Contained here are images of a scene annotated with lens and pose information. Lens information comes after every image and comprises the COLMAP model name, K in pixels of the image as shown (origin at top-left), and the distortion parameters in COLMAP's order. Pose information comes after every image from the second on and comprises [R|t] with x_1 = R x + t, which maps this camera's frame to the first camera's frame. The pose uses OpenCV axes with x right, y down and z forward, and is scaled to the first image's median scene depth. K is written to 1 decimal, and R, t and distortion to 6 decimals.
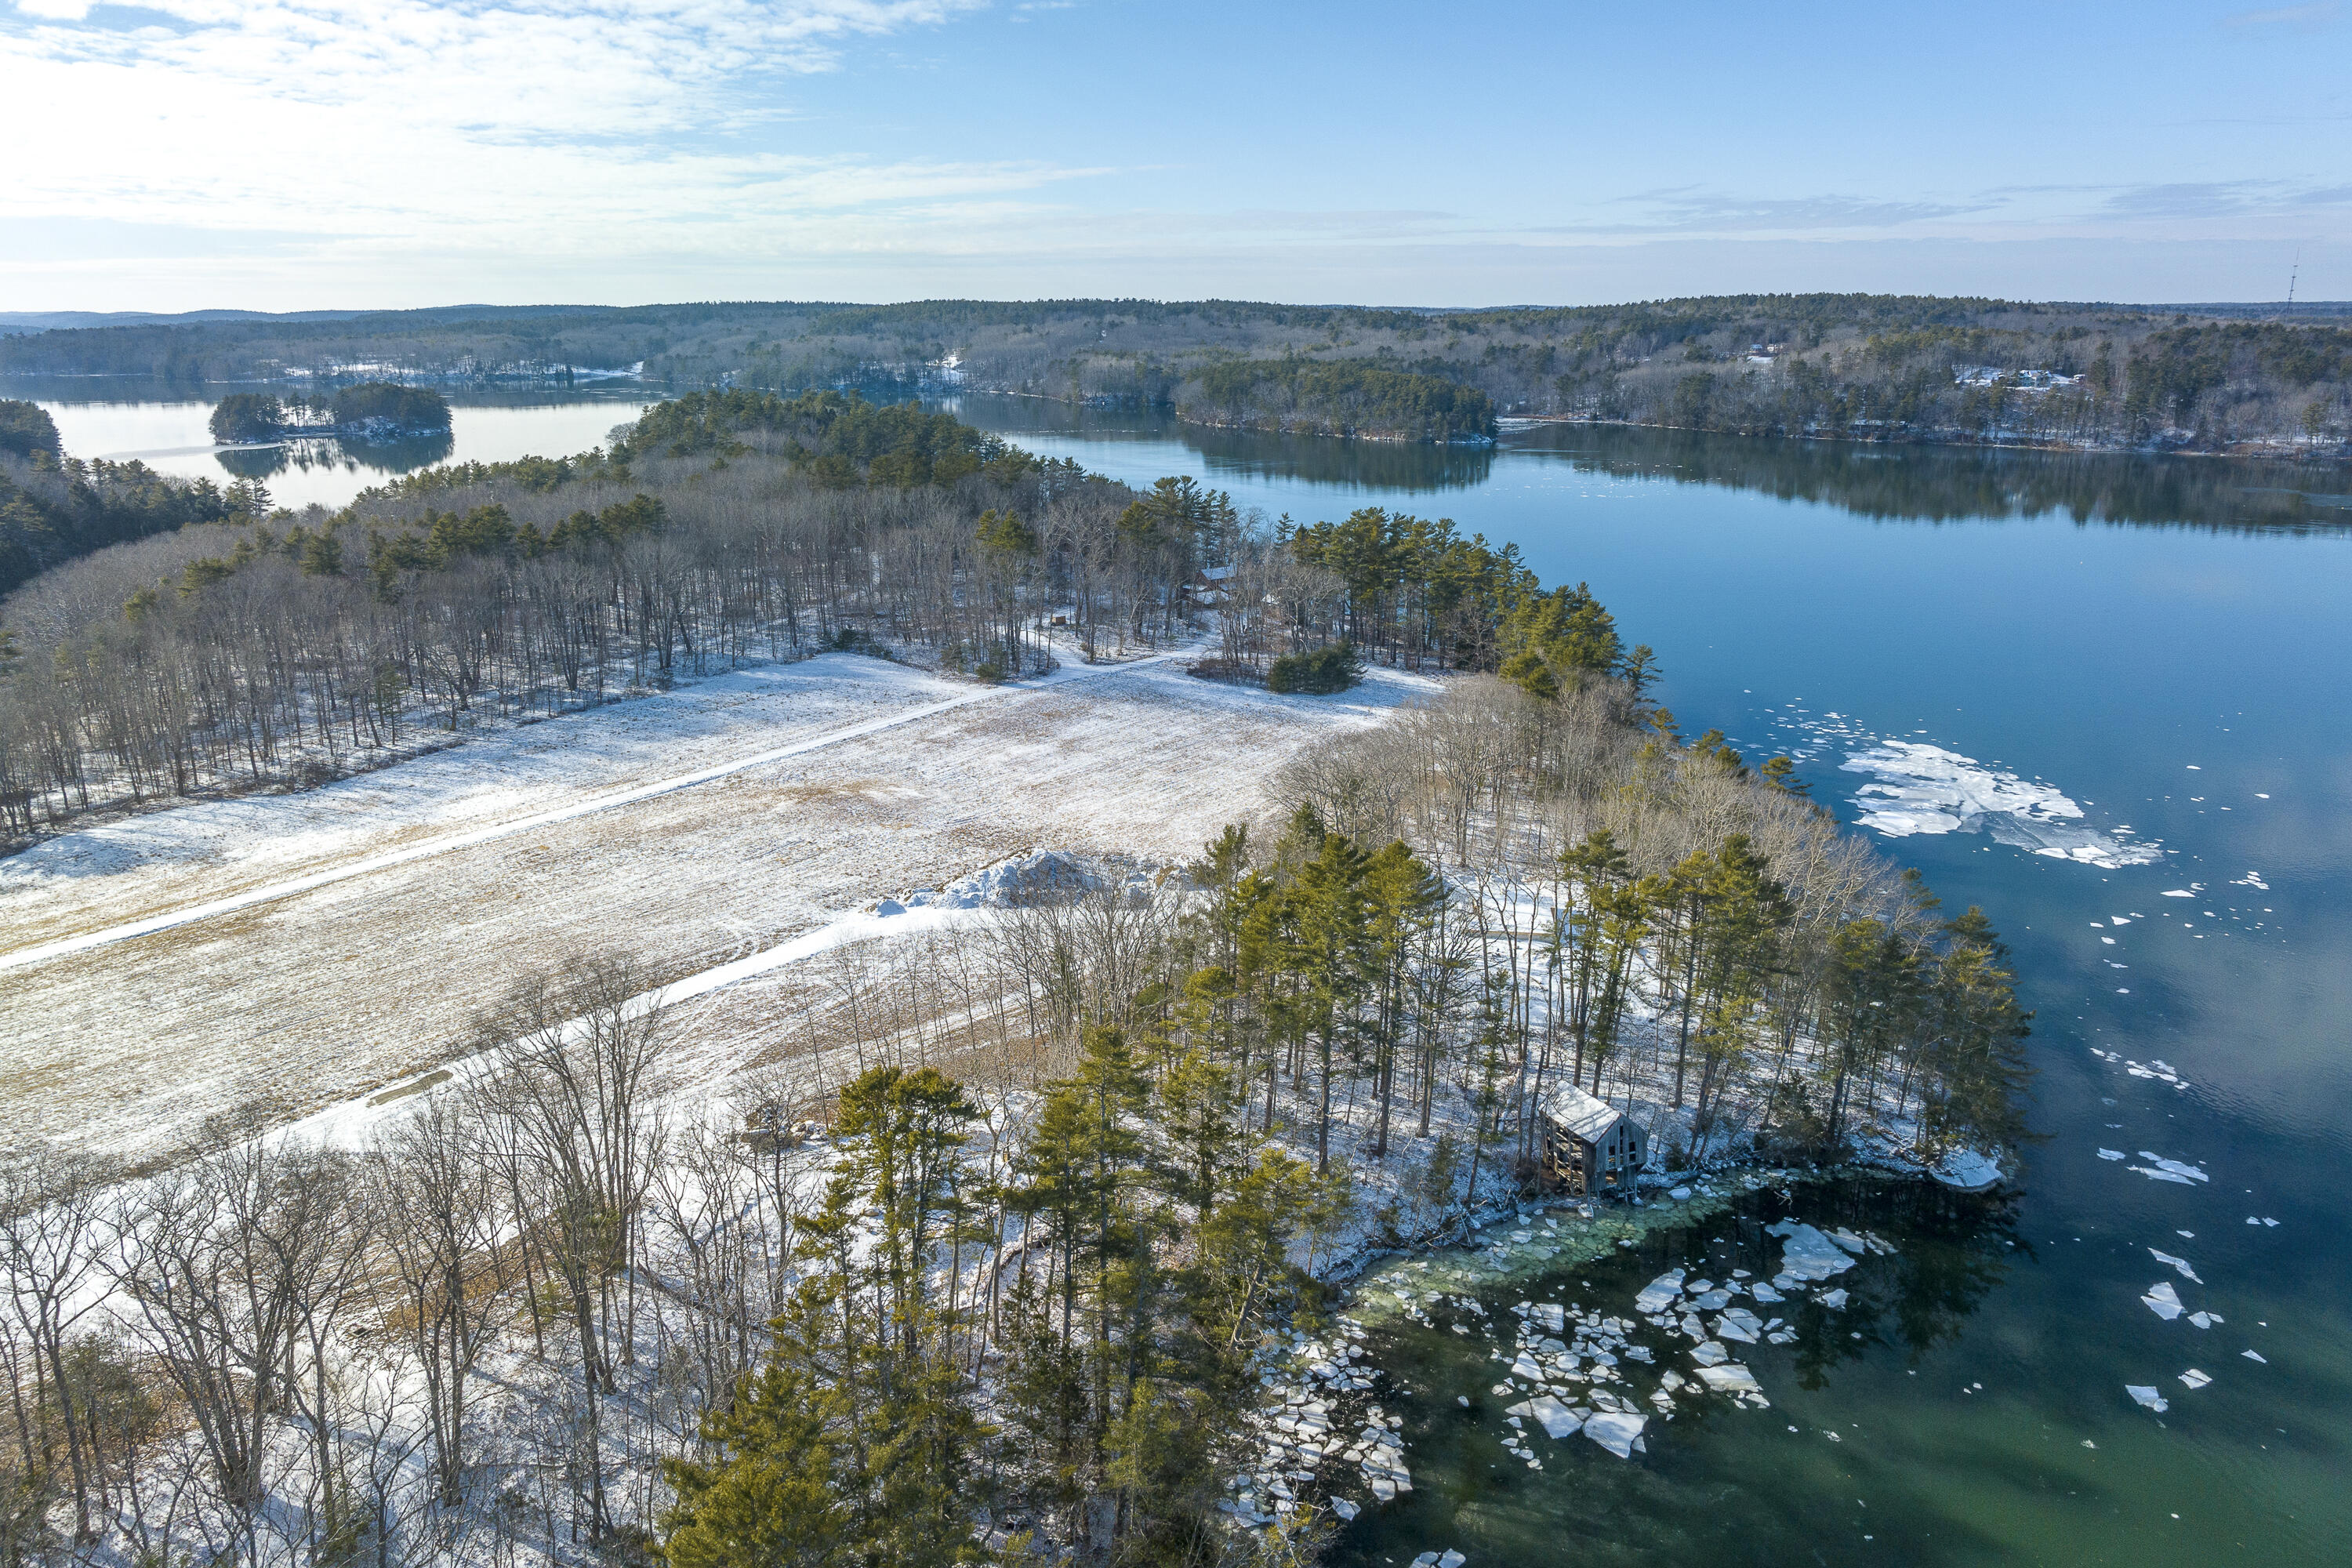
lens RADIAL K [[1619.7, 0, 1166.3], [0, 1619.7, 801.4], [0, 0, 1]] dist [-0.012884, 0.009384]
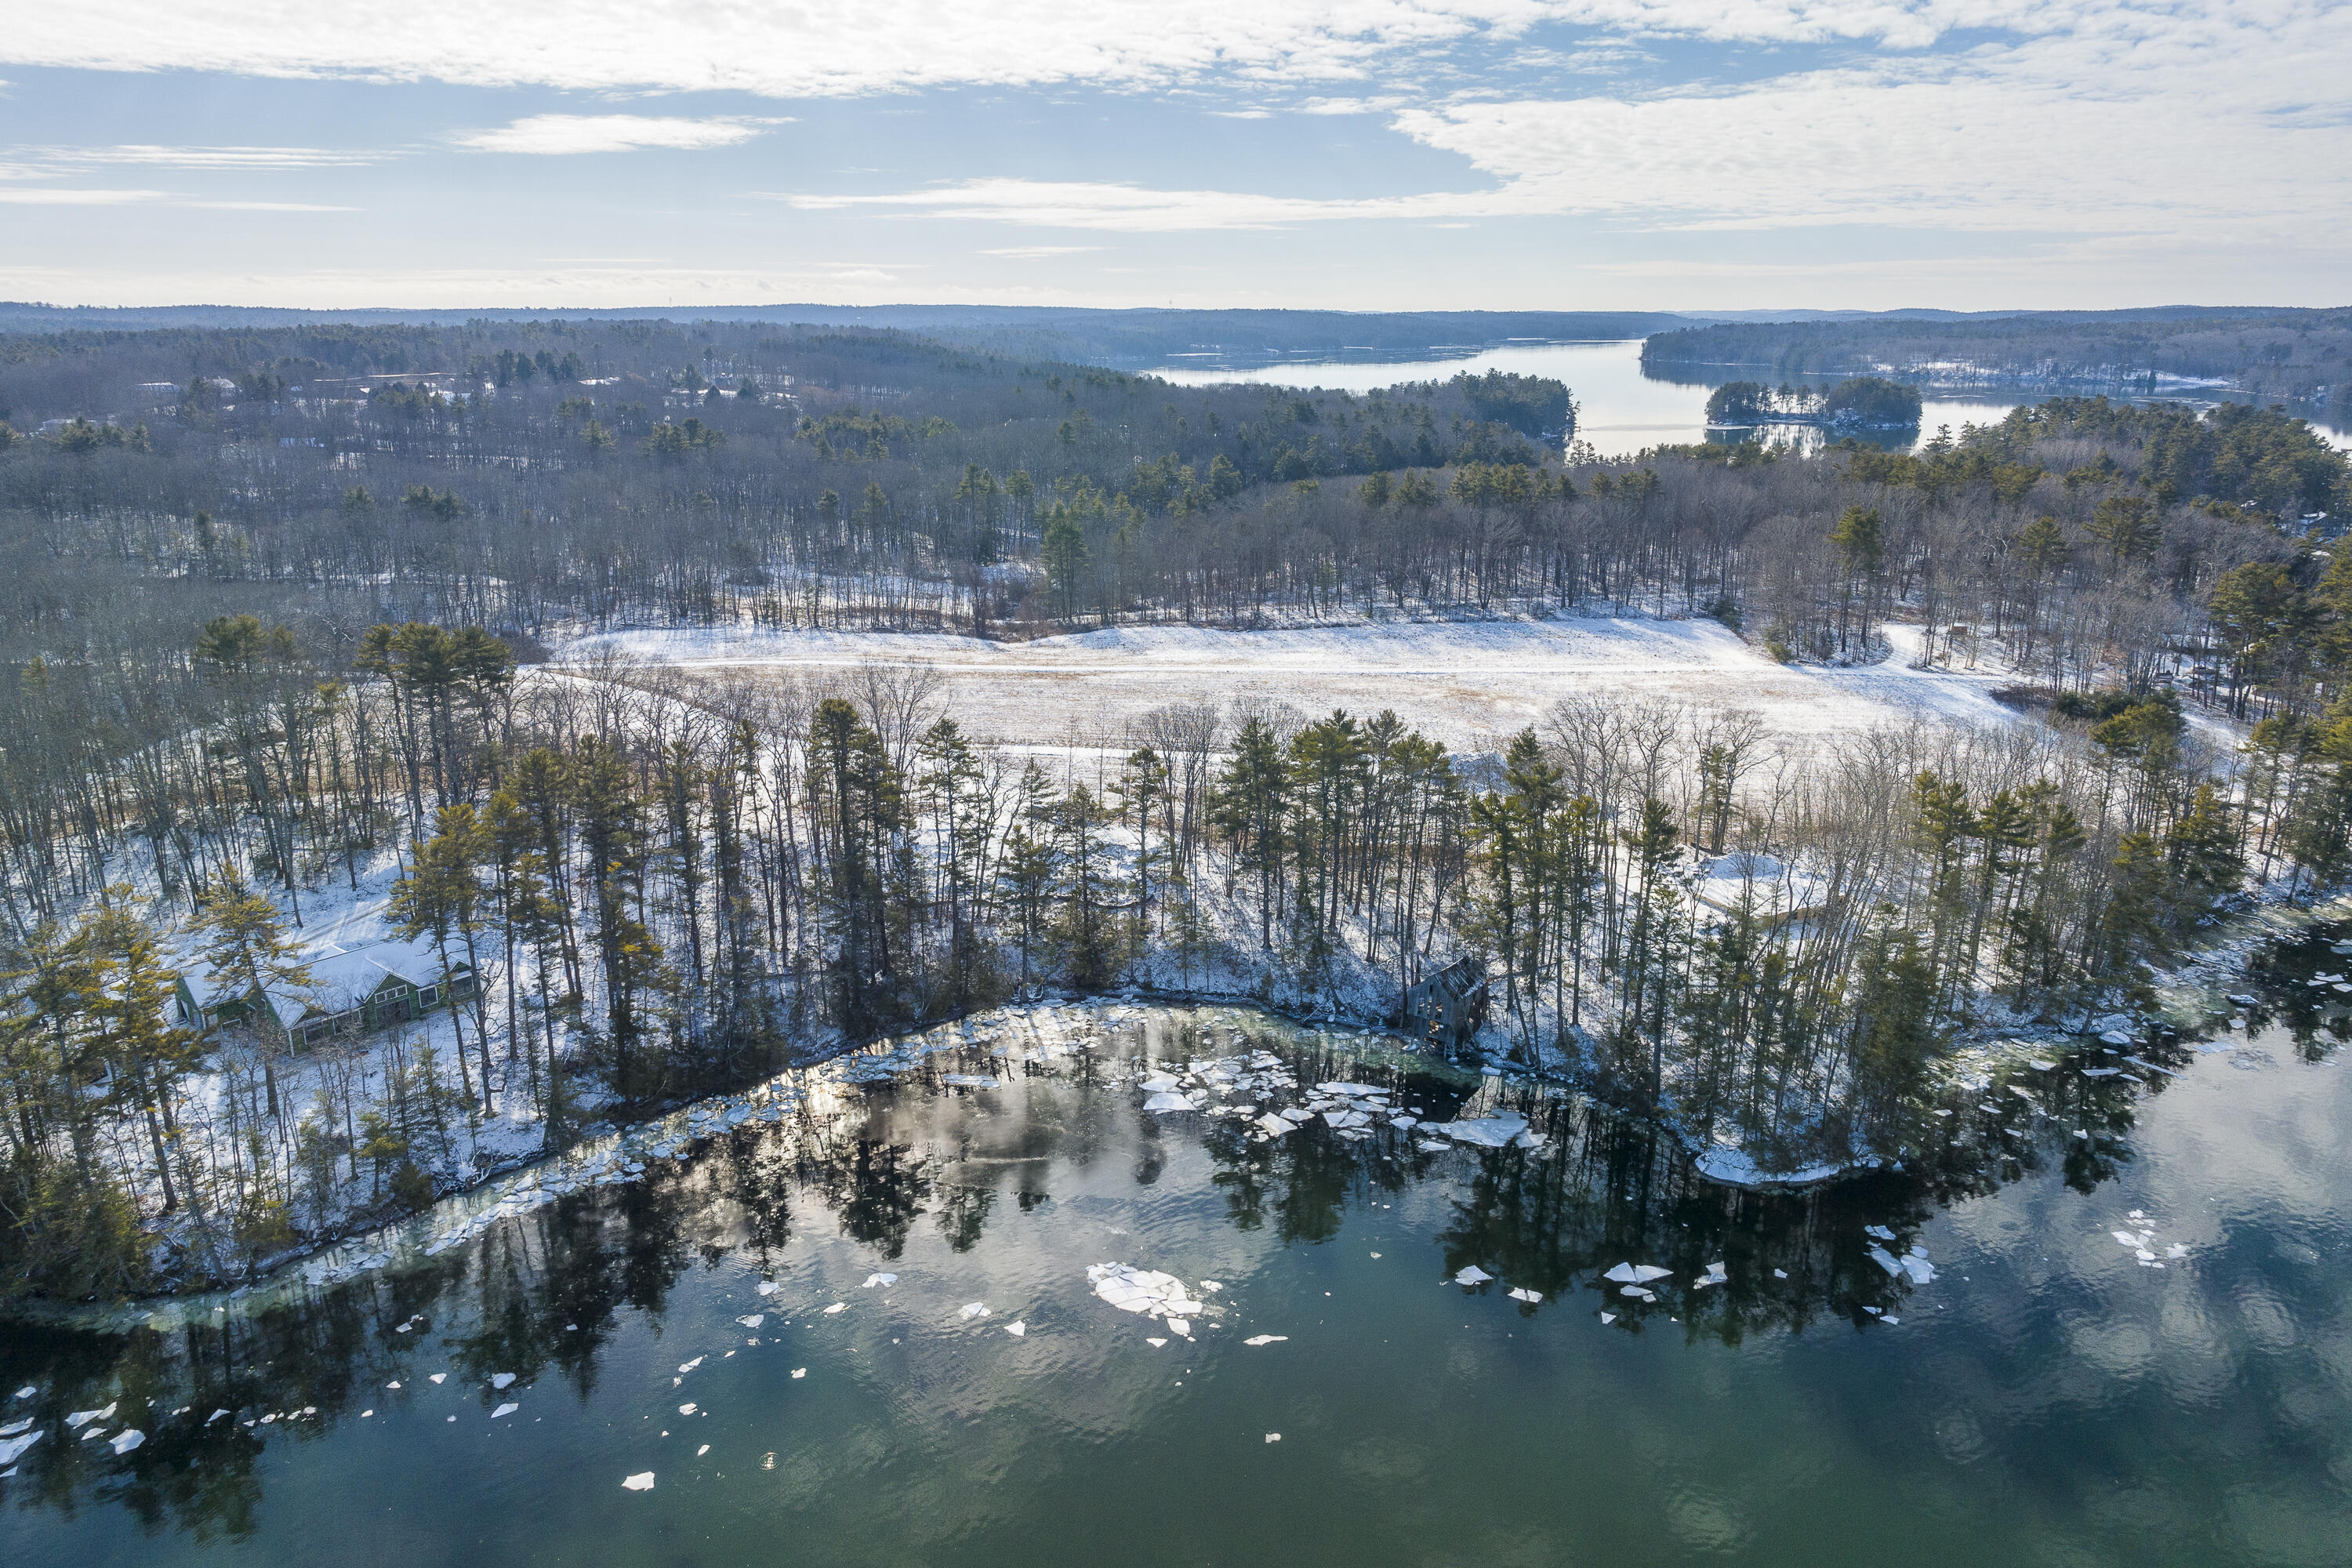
lens RADIAL K [[1619.7, 0, 1182.1], [0, 1619.7, 771.3], [0, 0, 1]] dist [-0.012884, 0.009384]
pose [[0.576551, 0.228999, -0.784314, 0.107876], [-0.241865, 0.964733, 0.103881, -0.003919], [0.780443, 0.129805, 0.611604, 0.007057]]
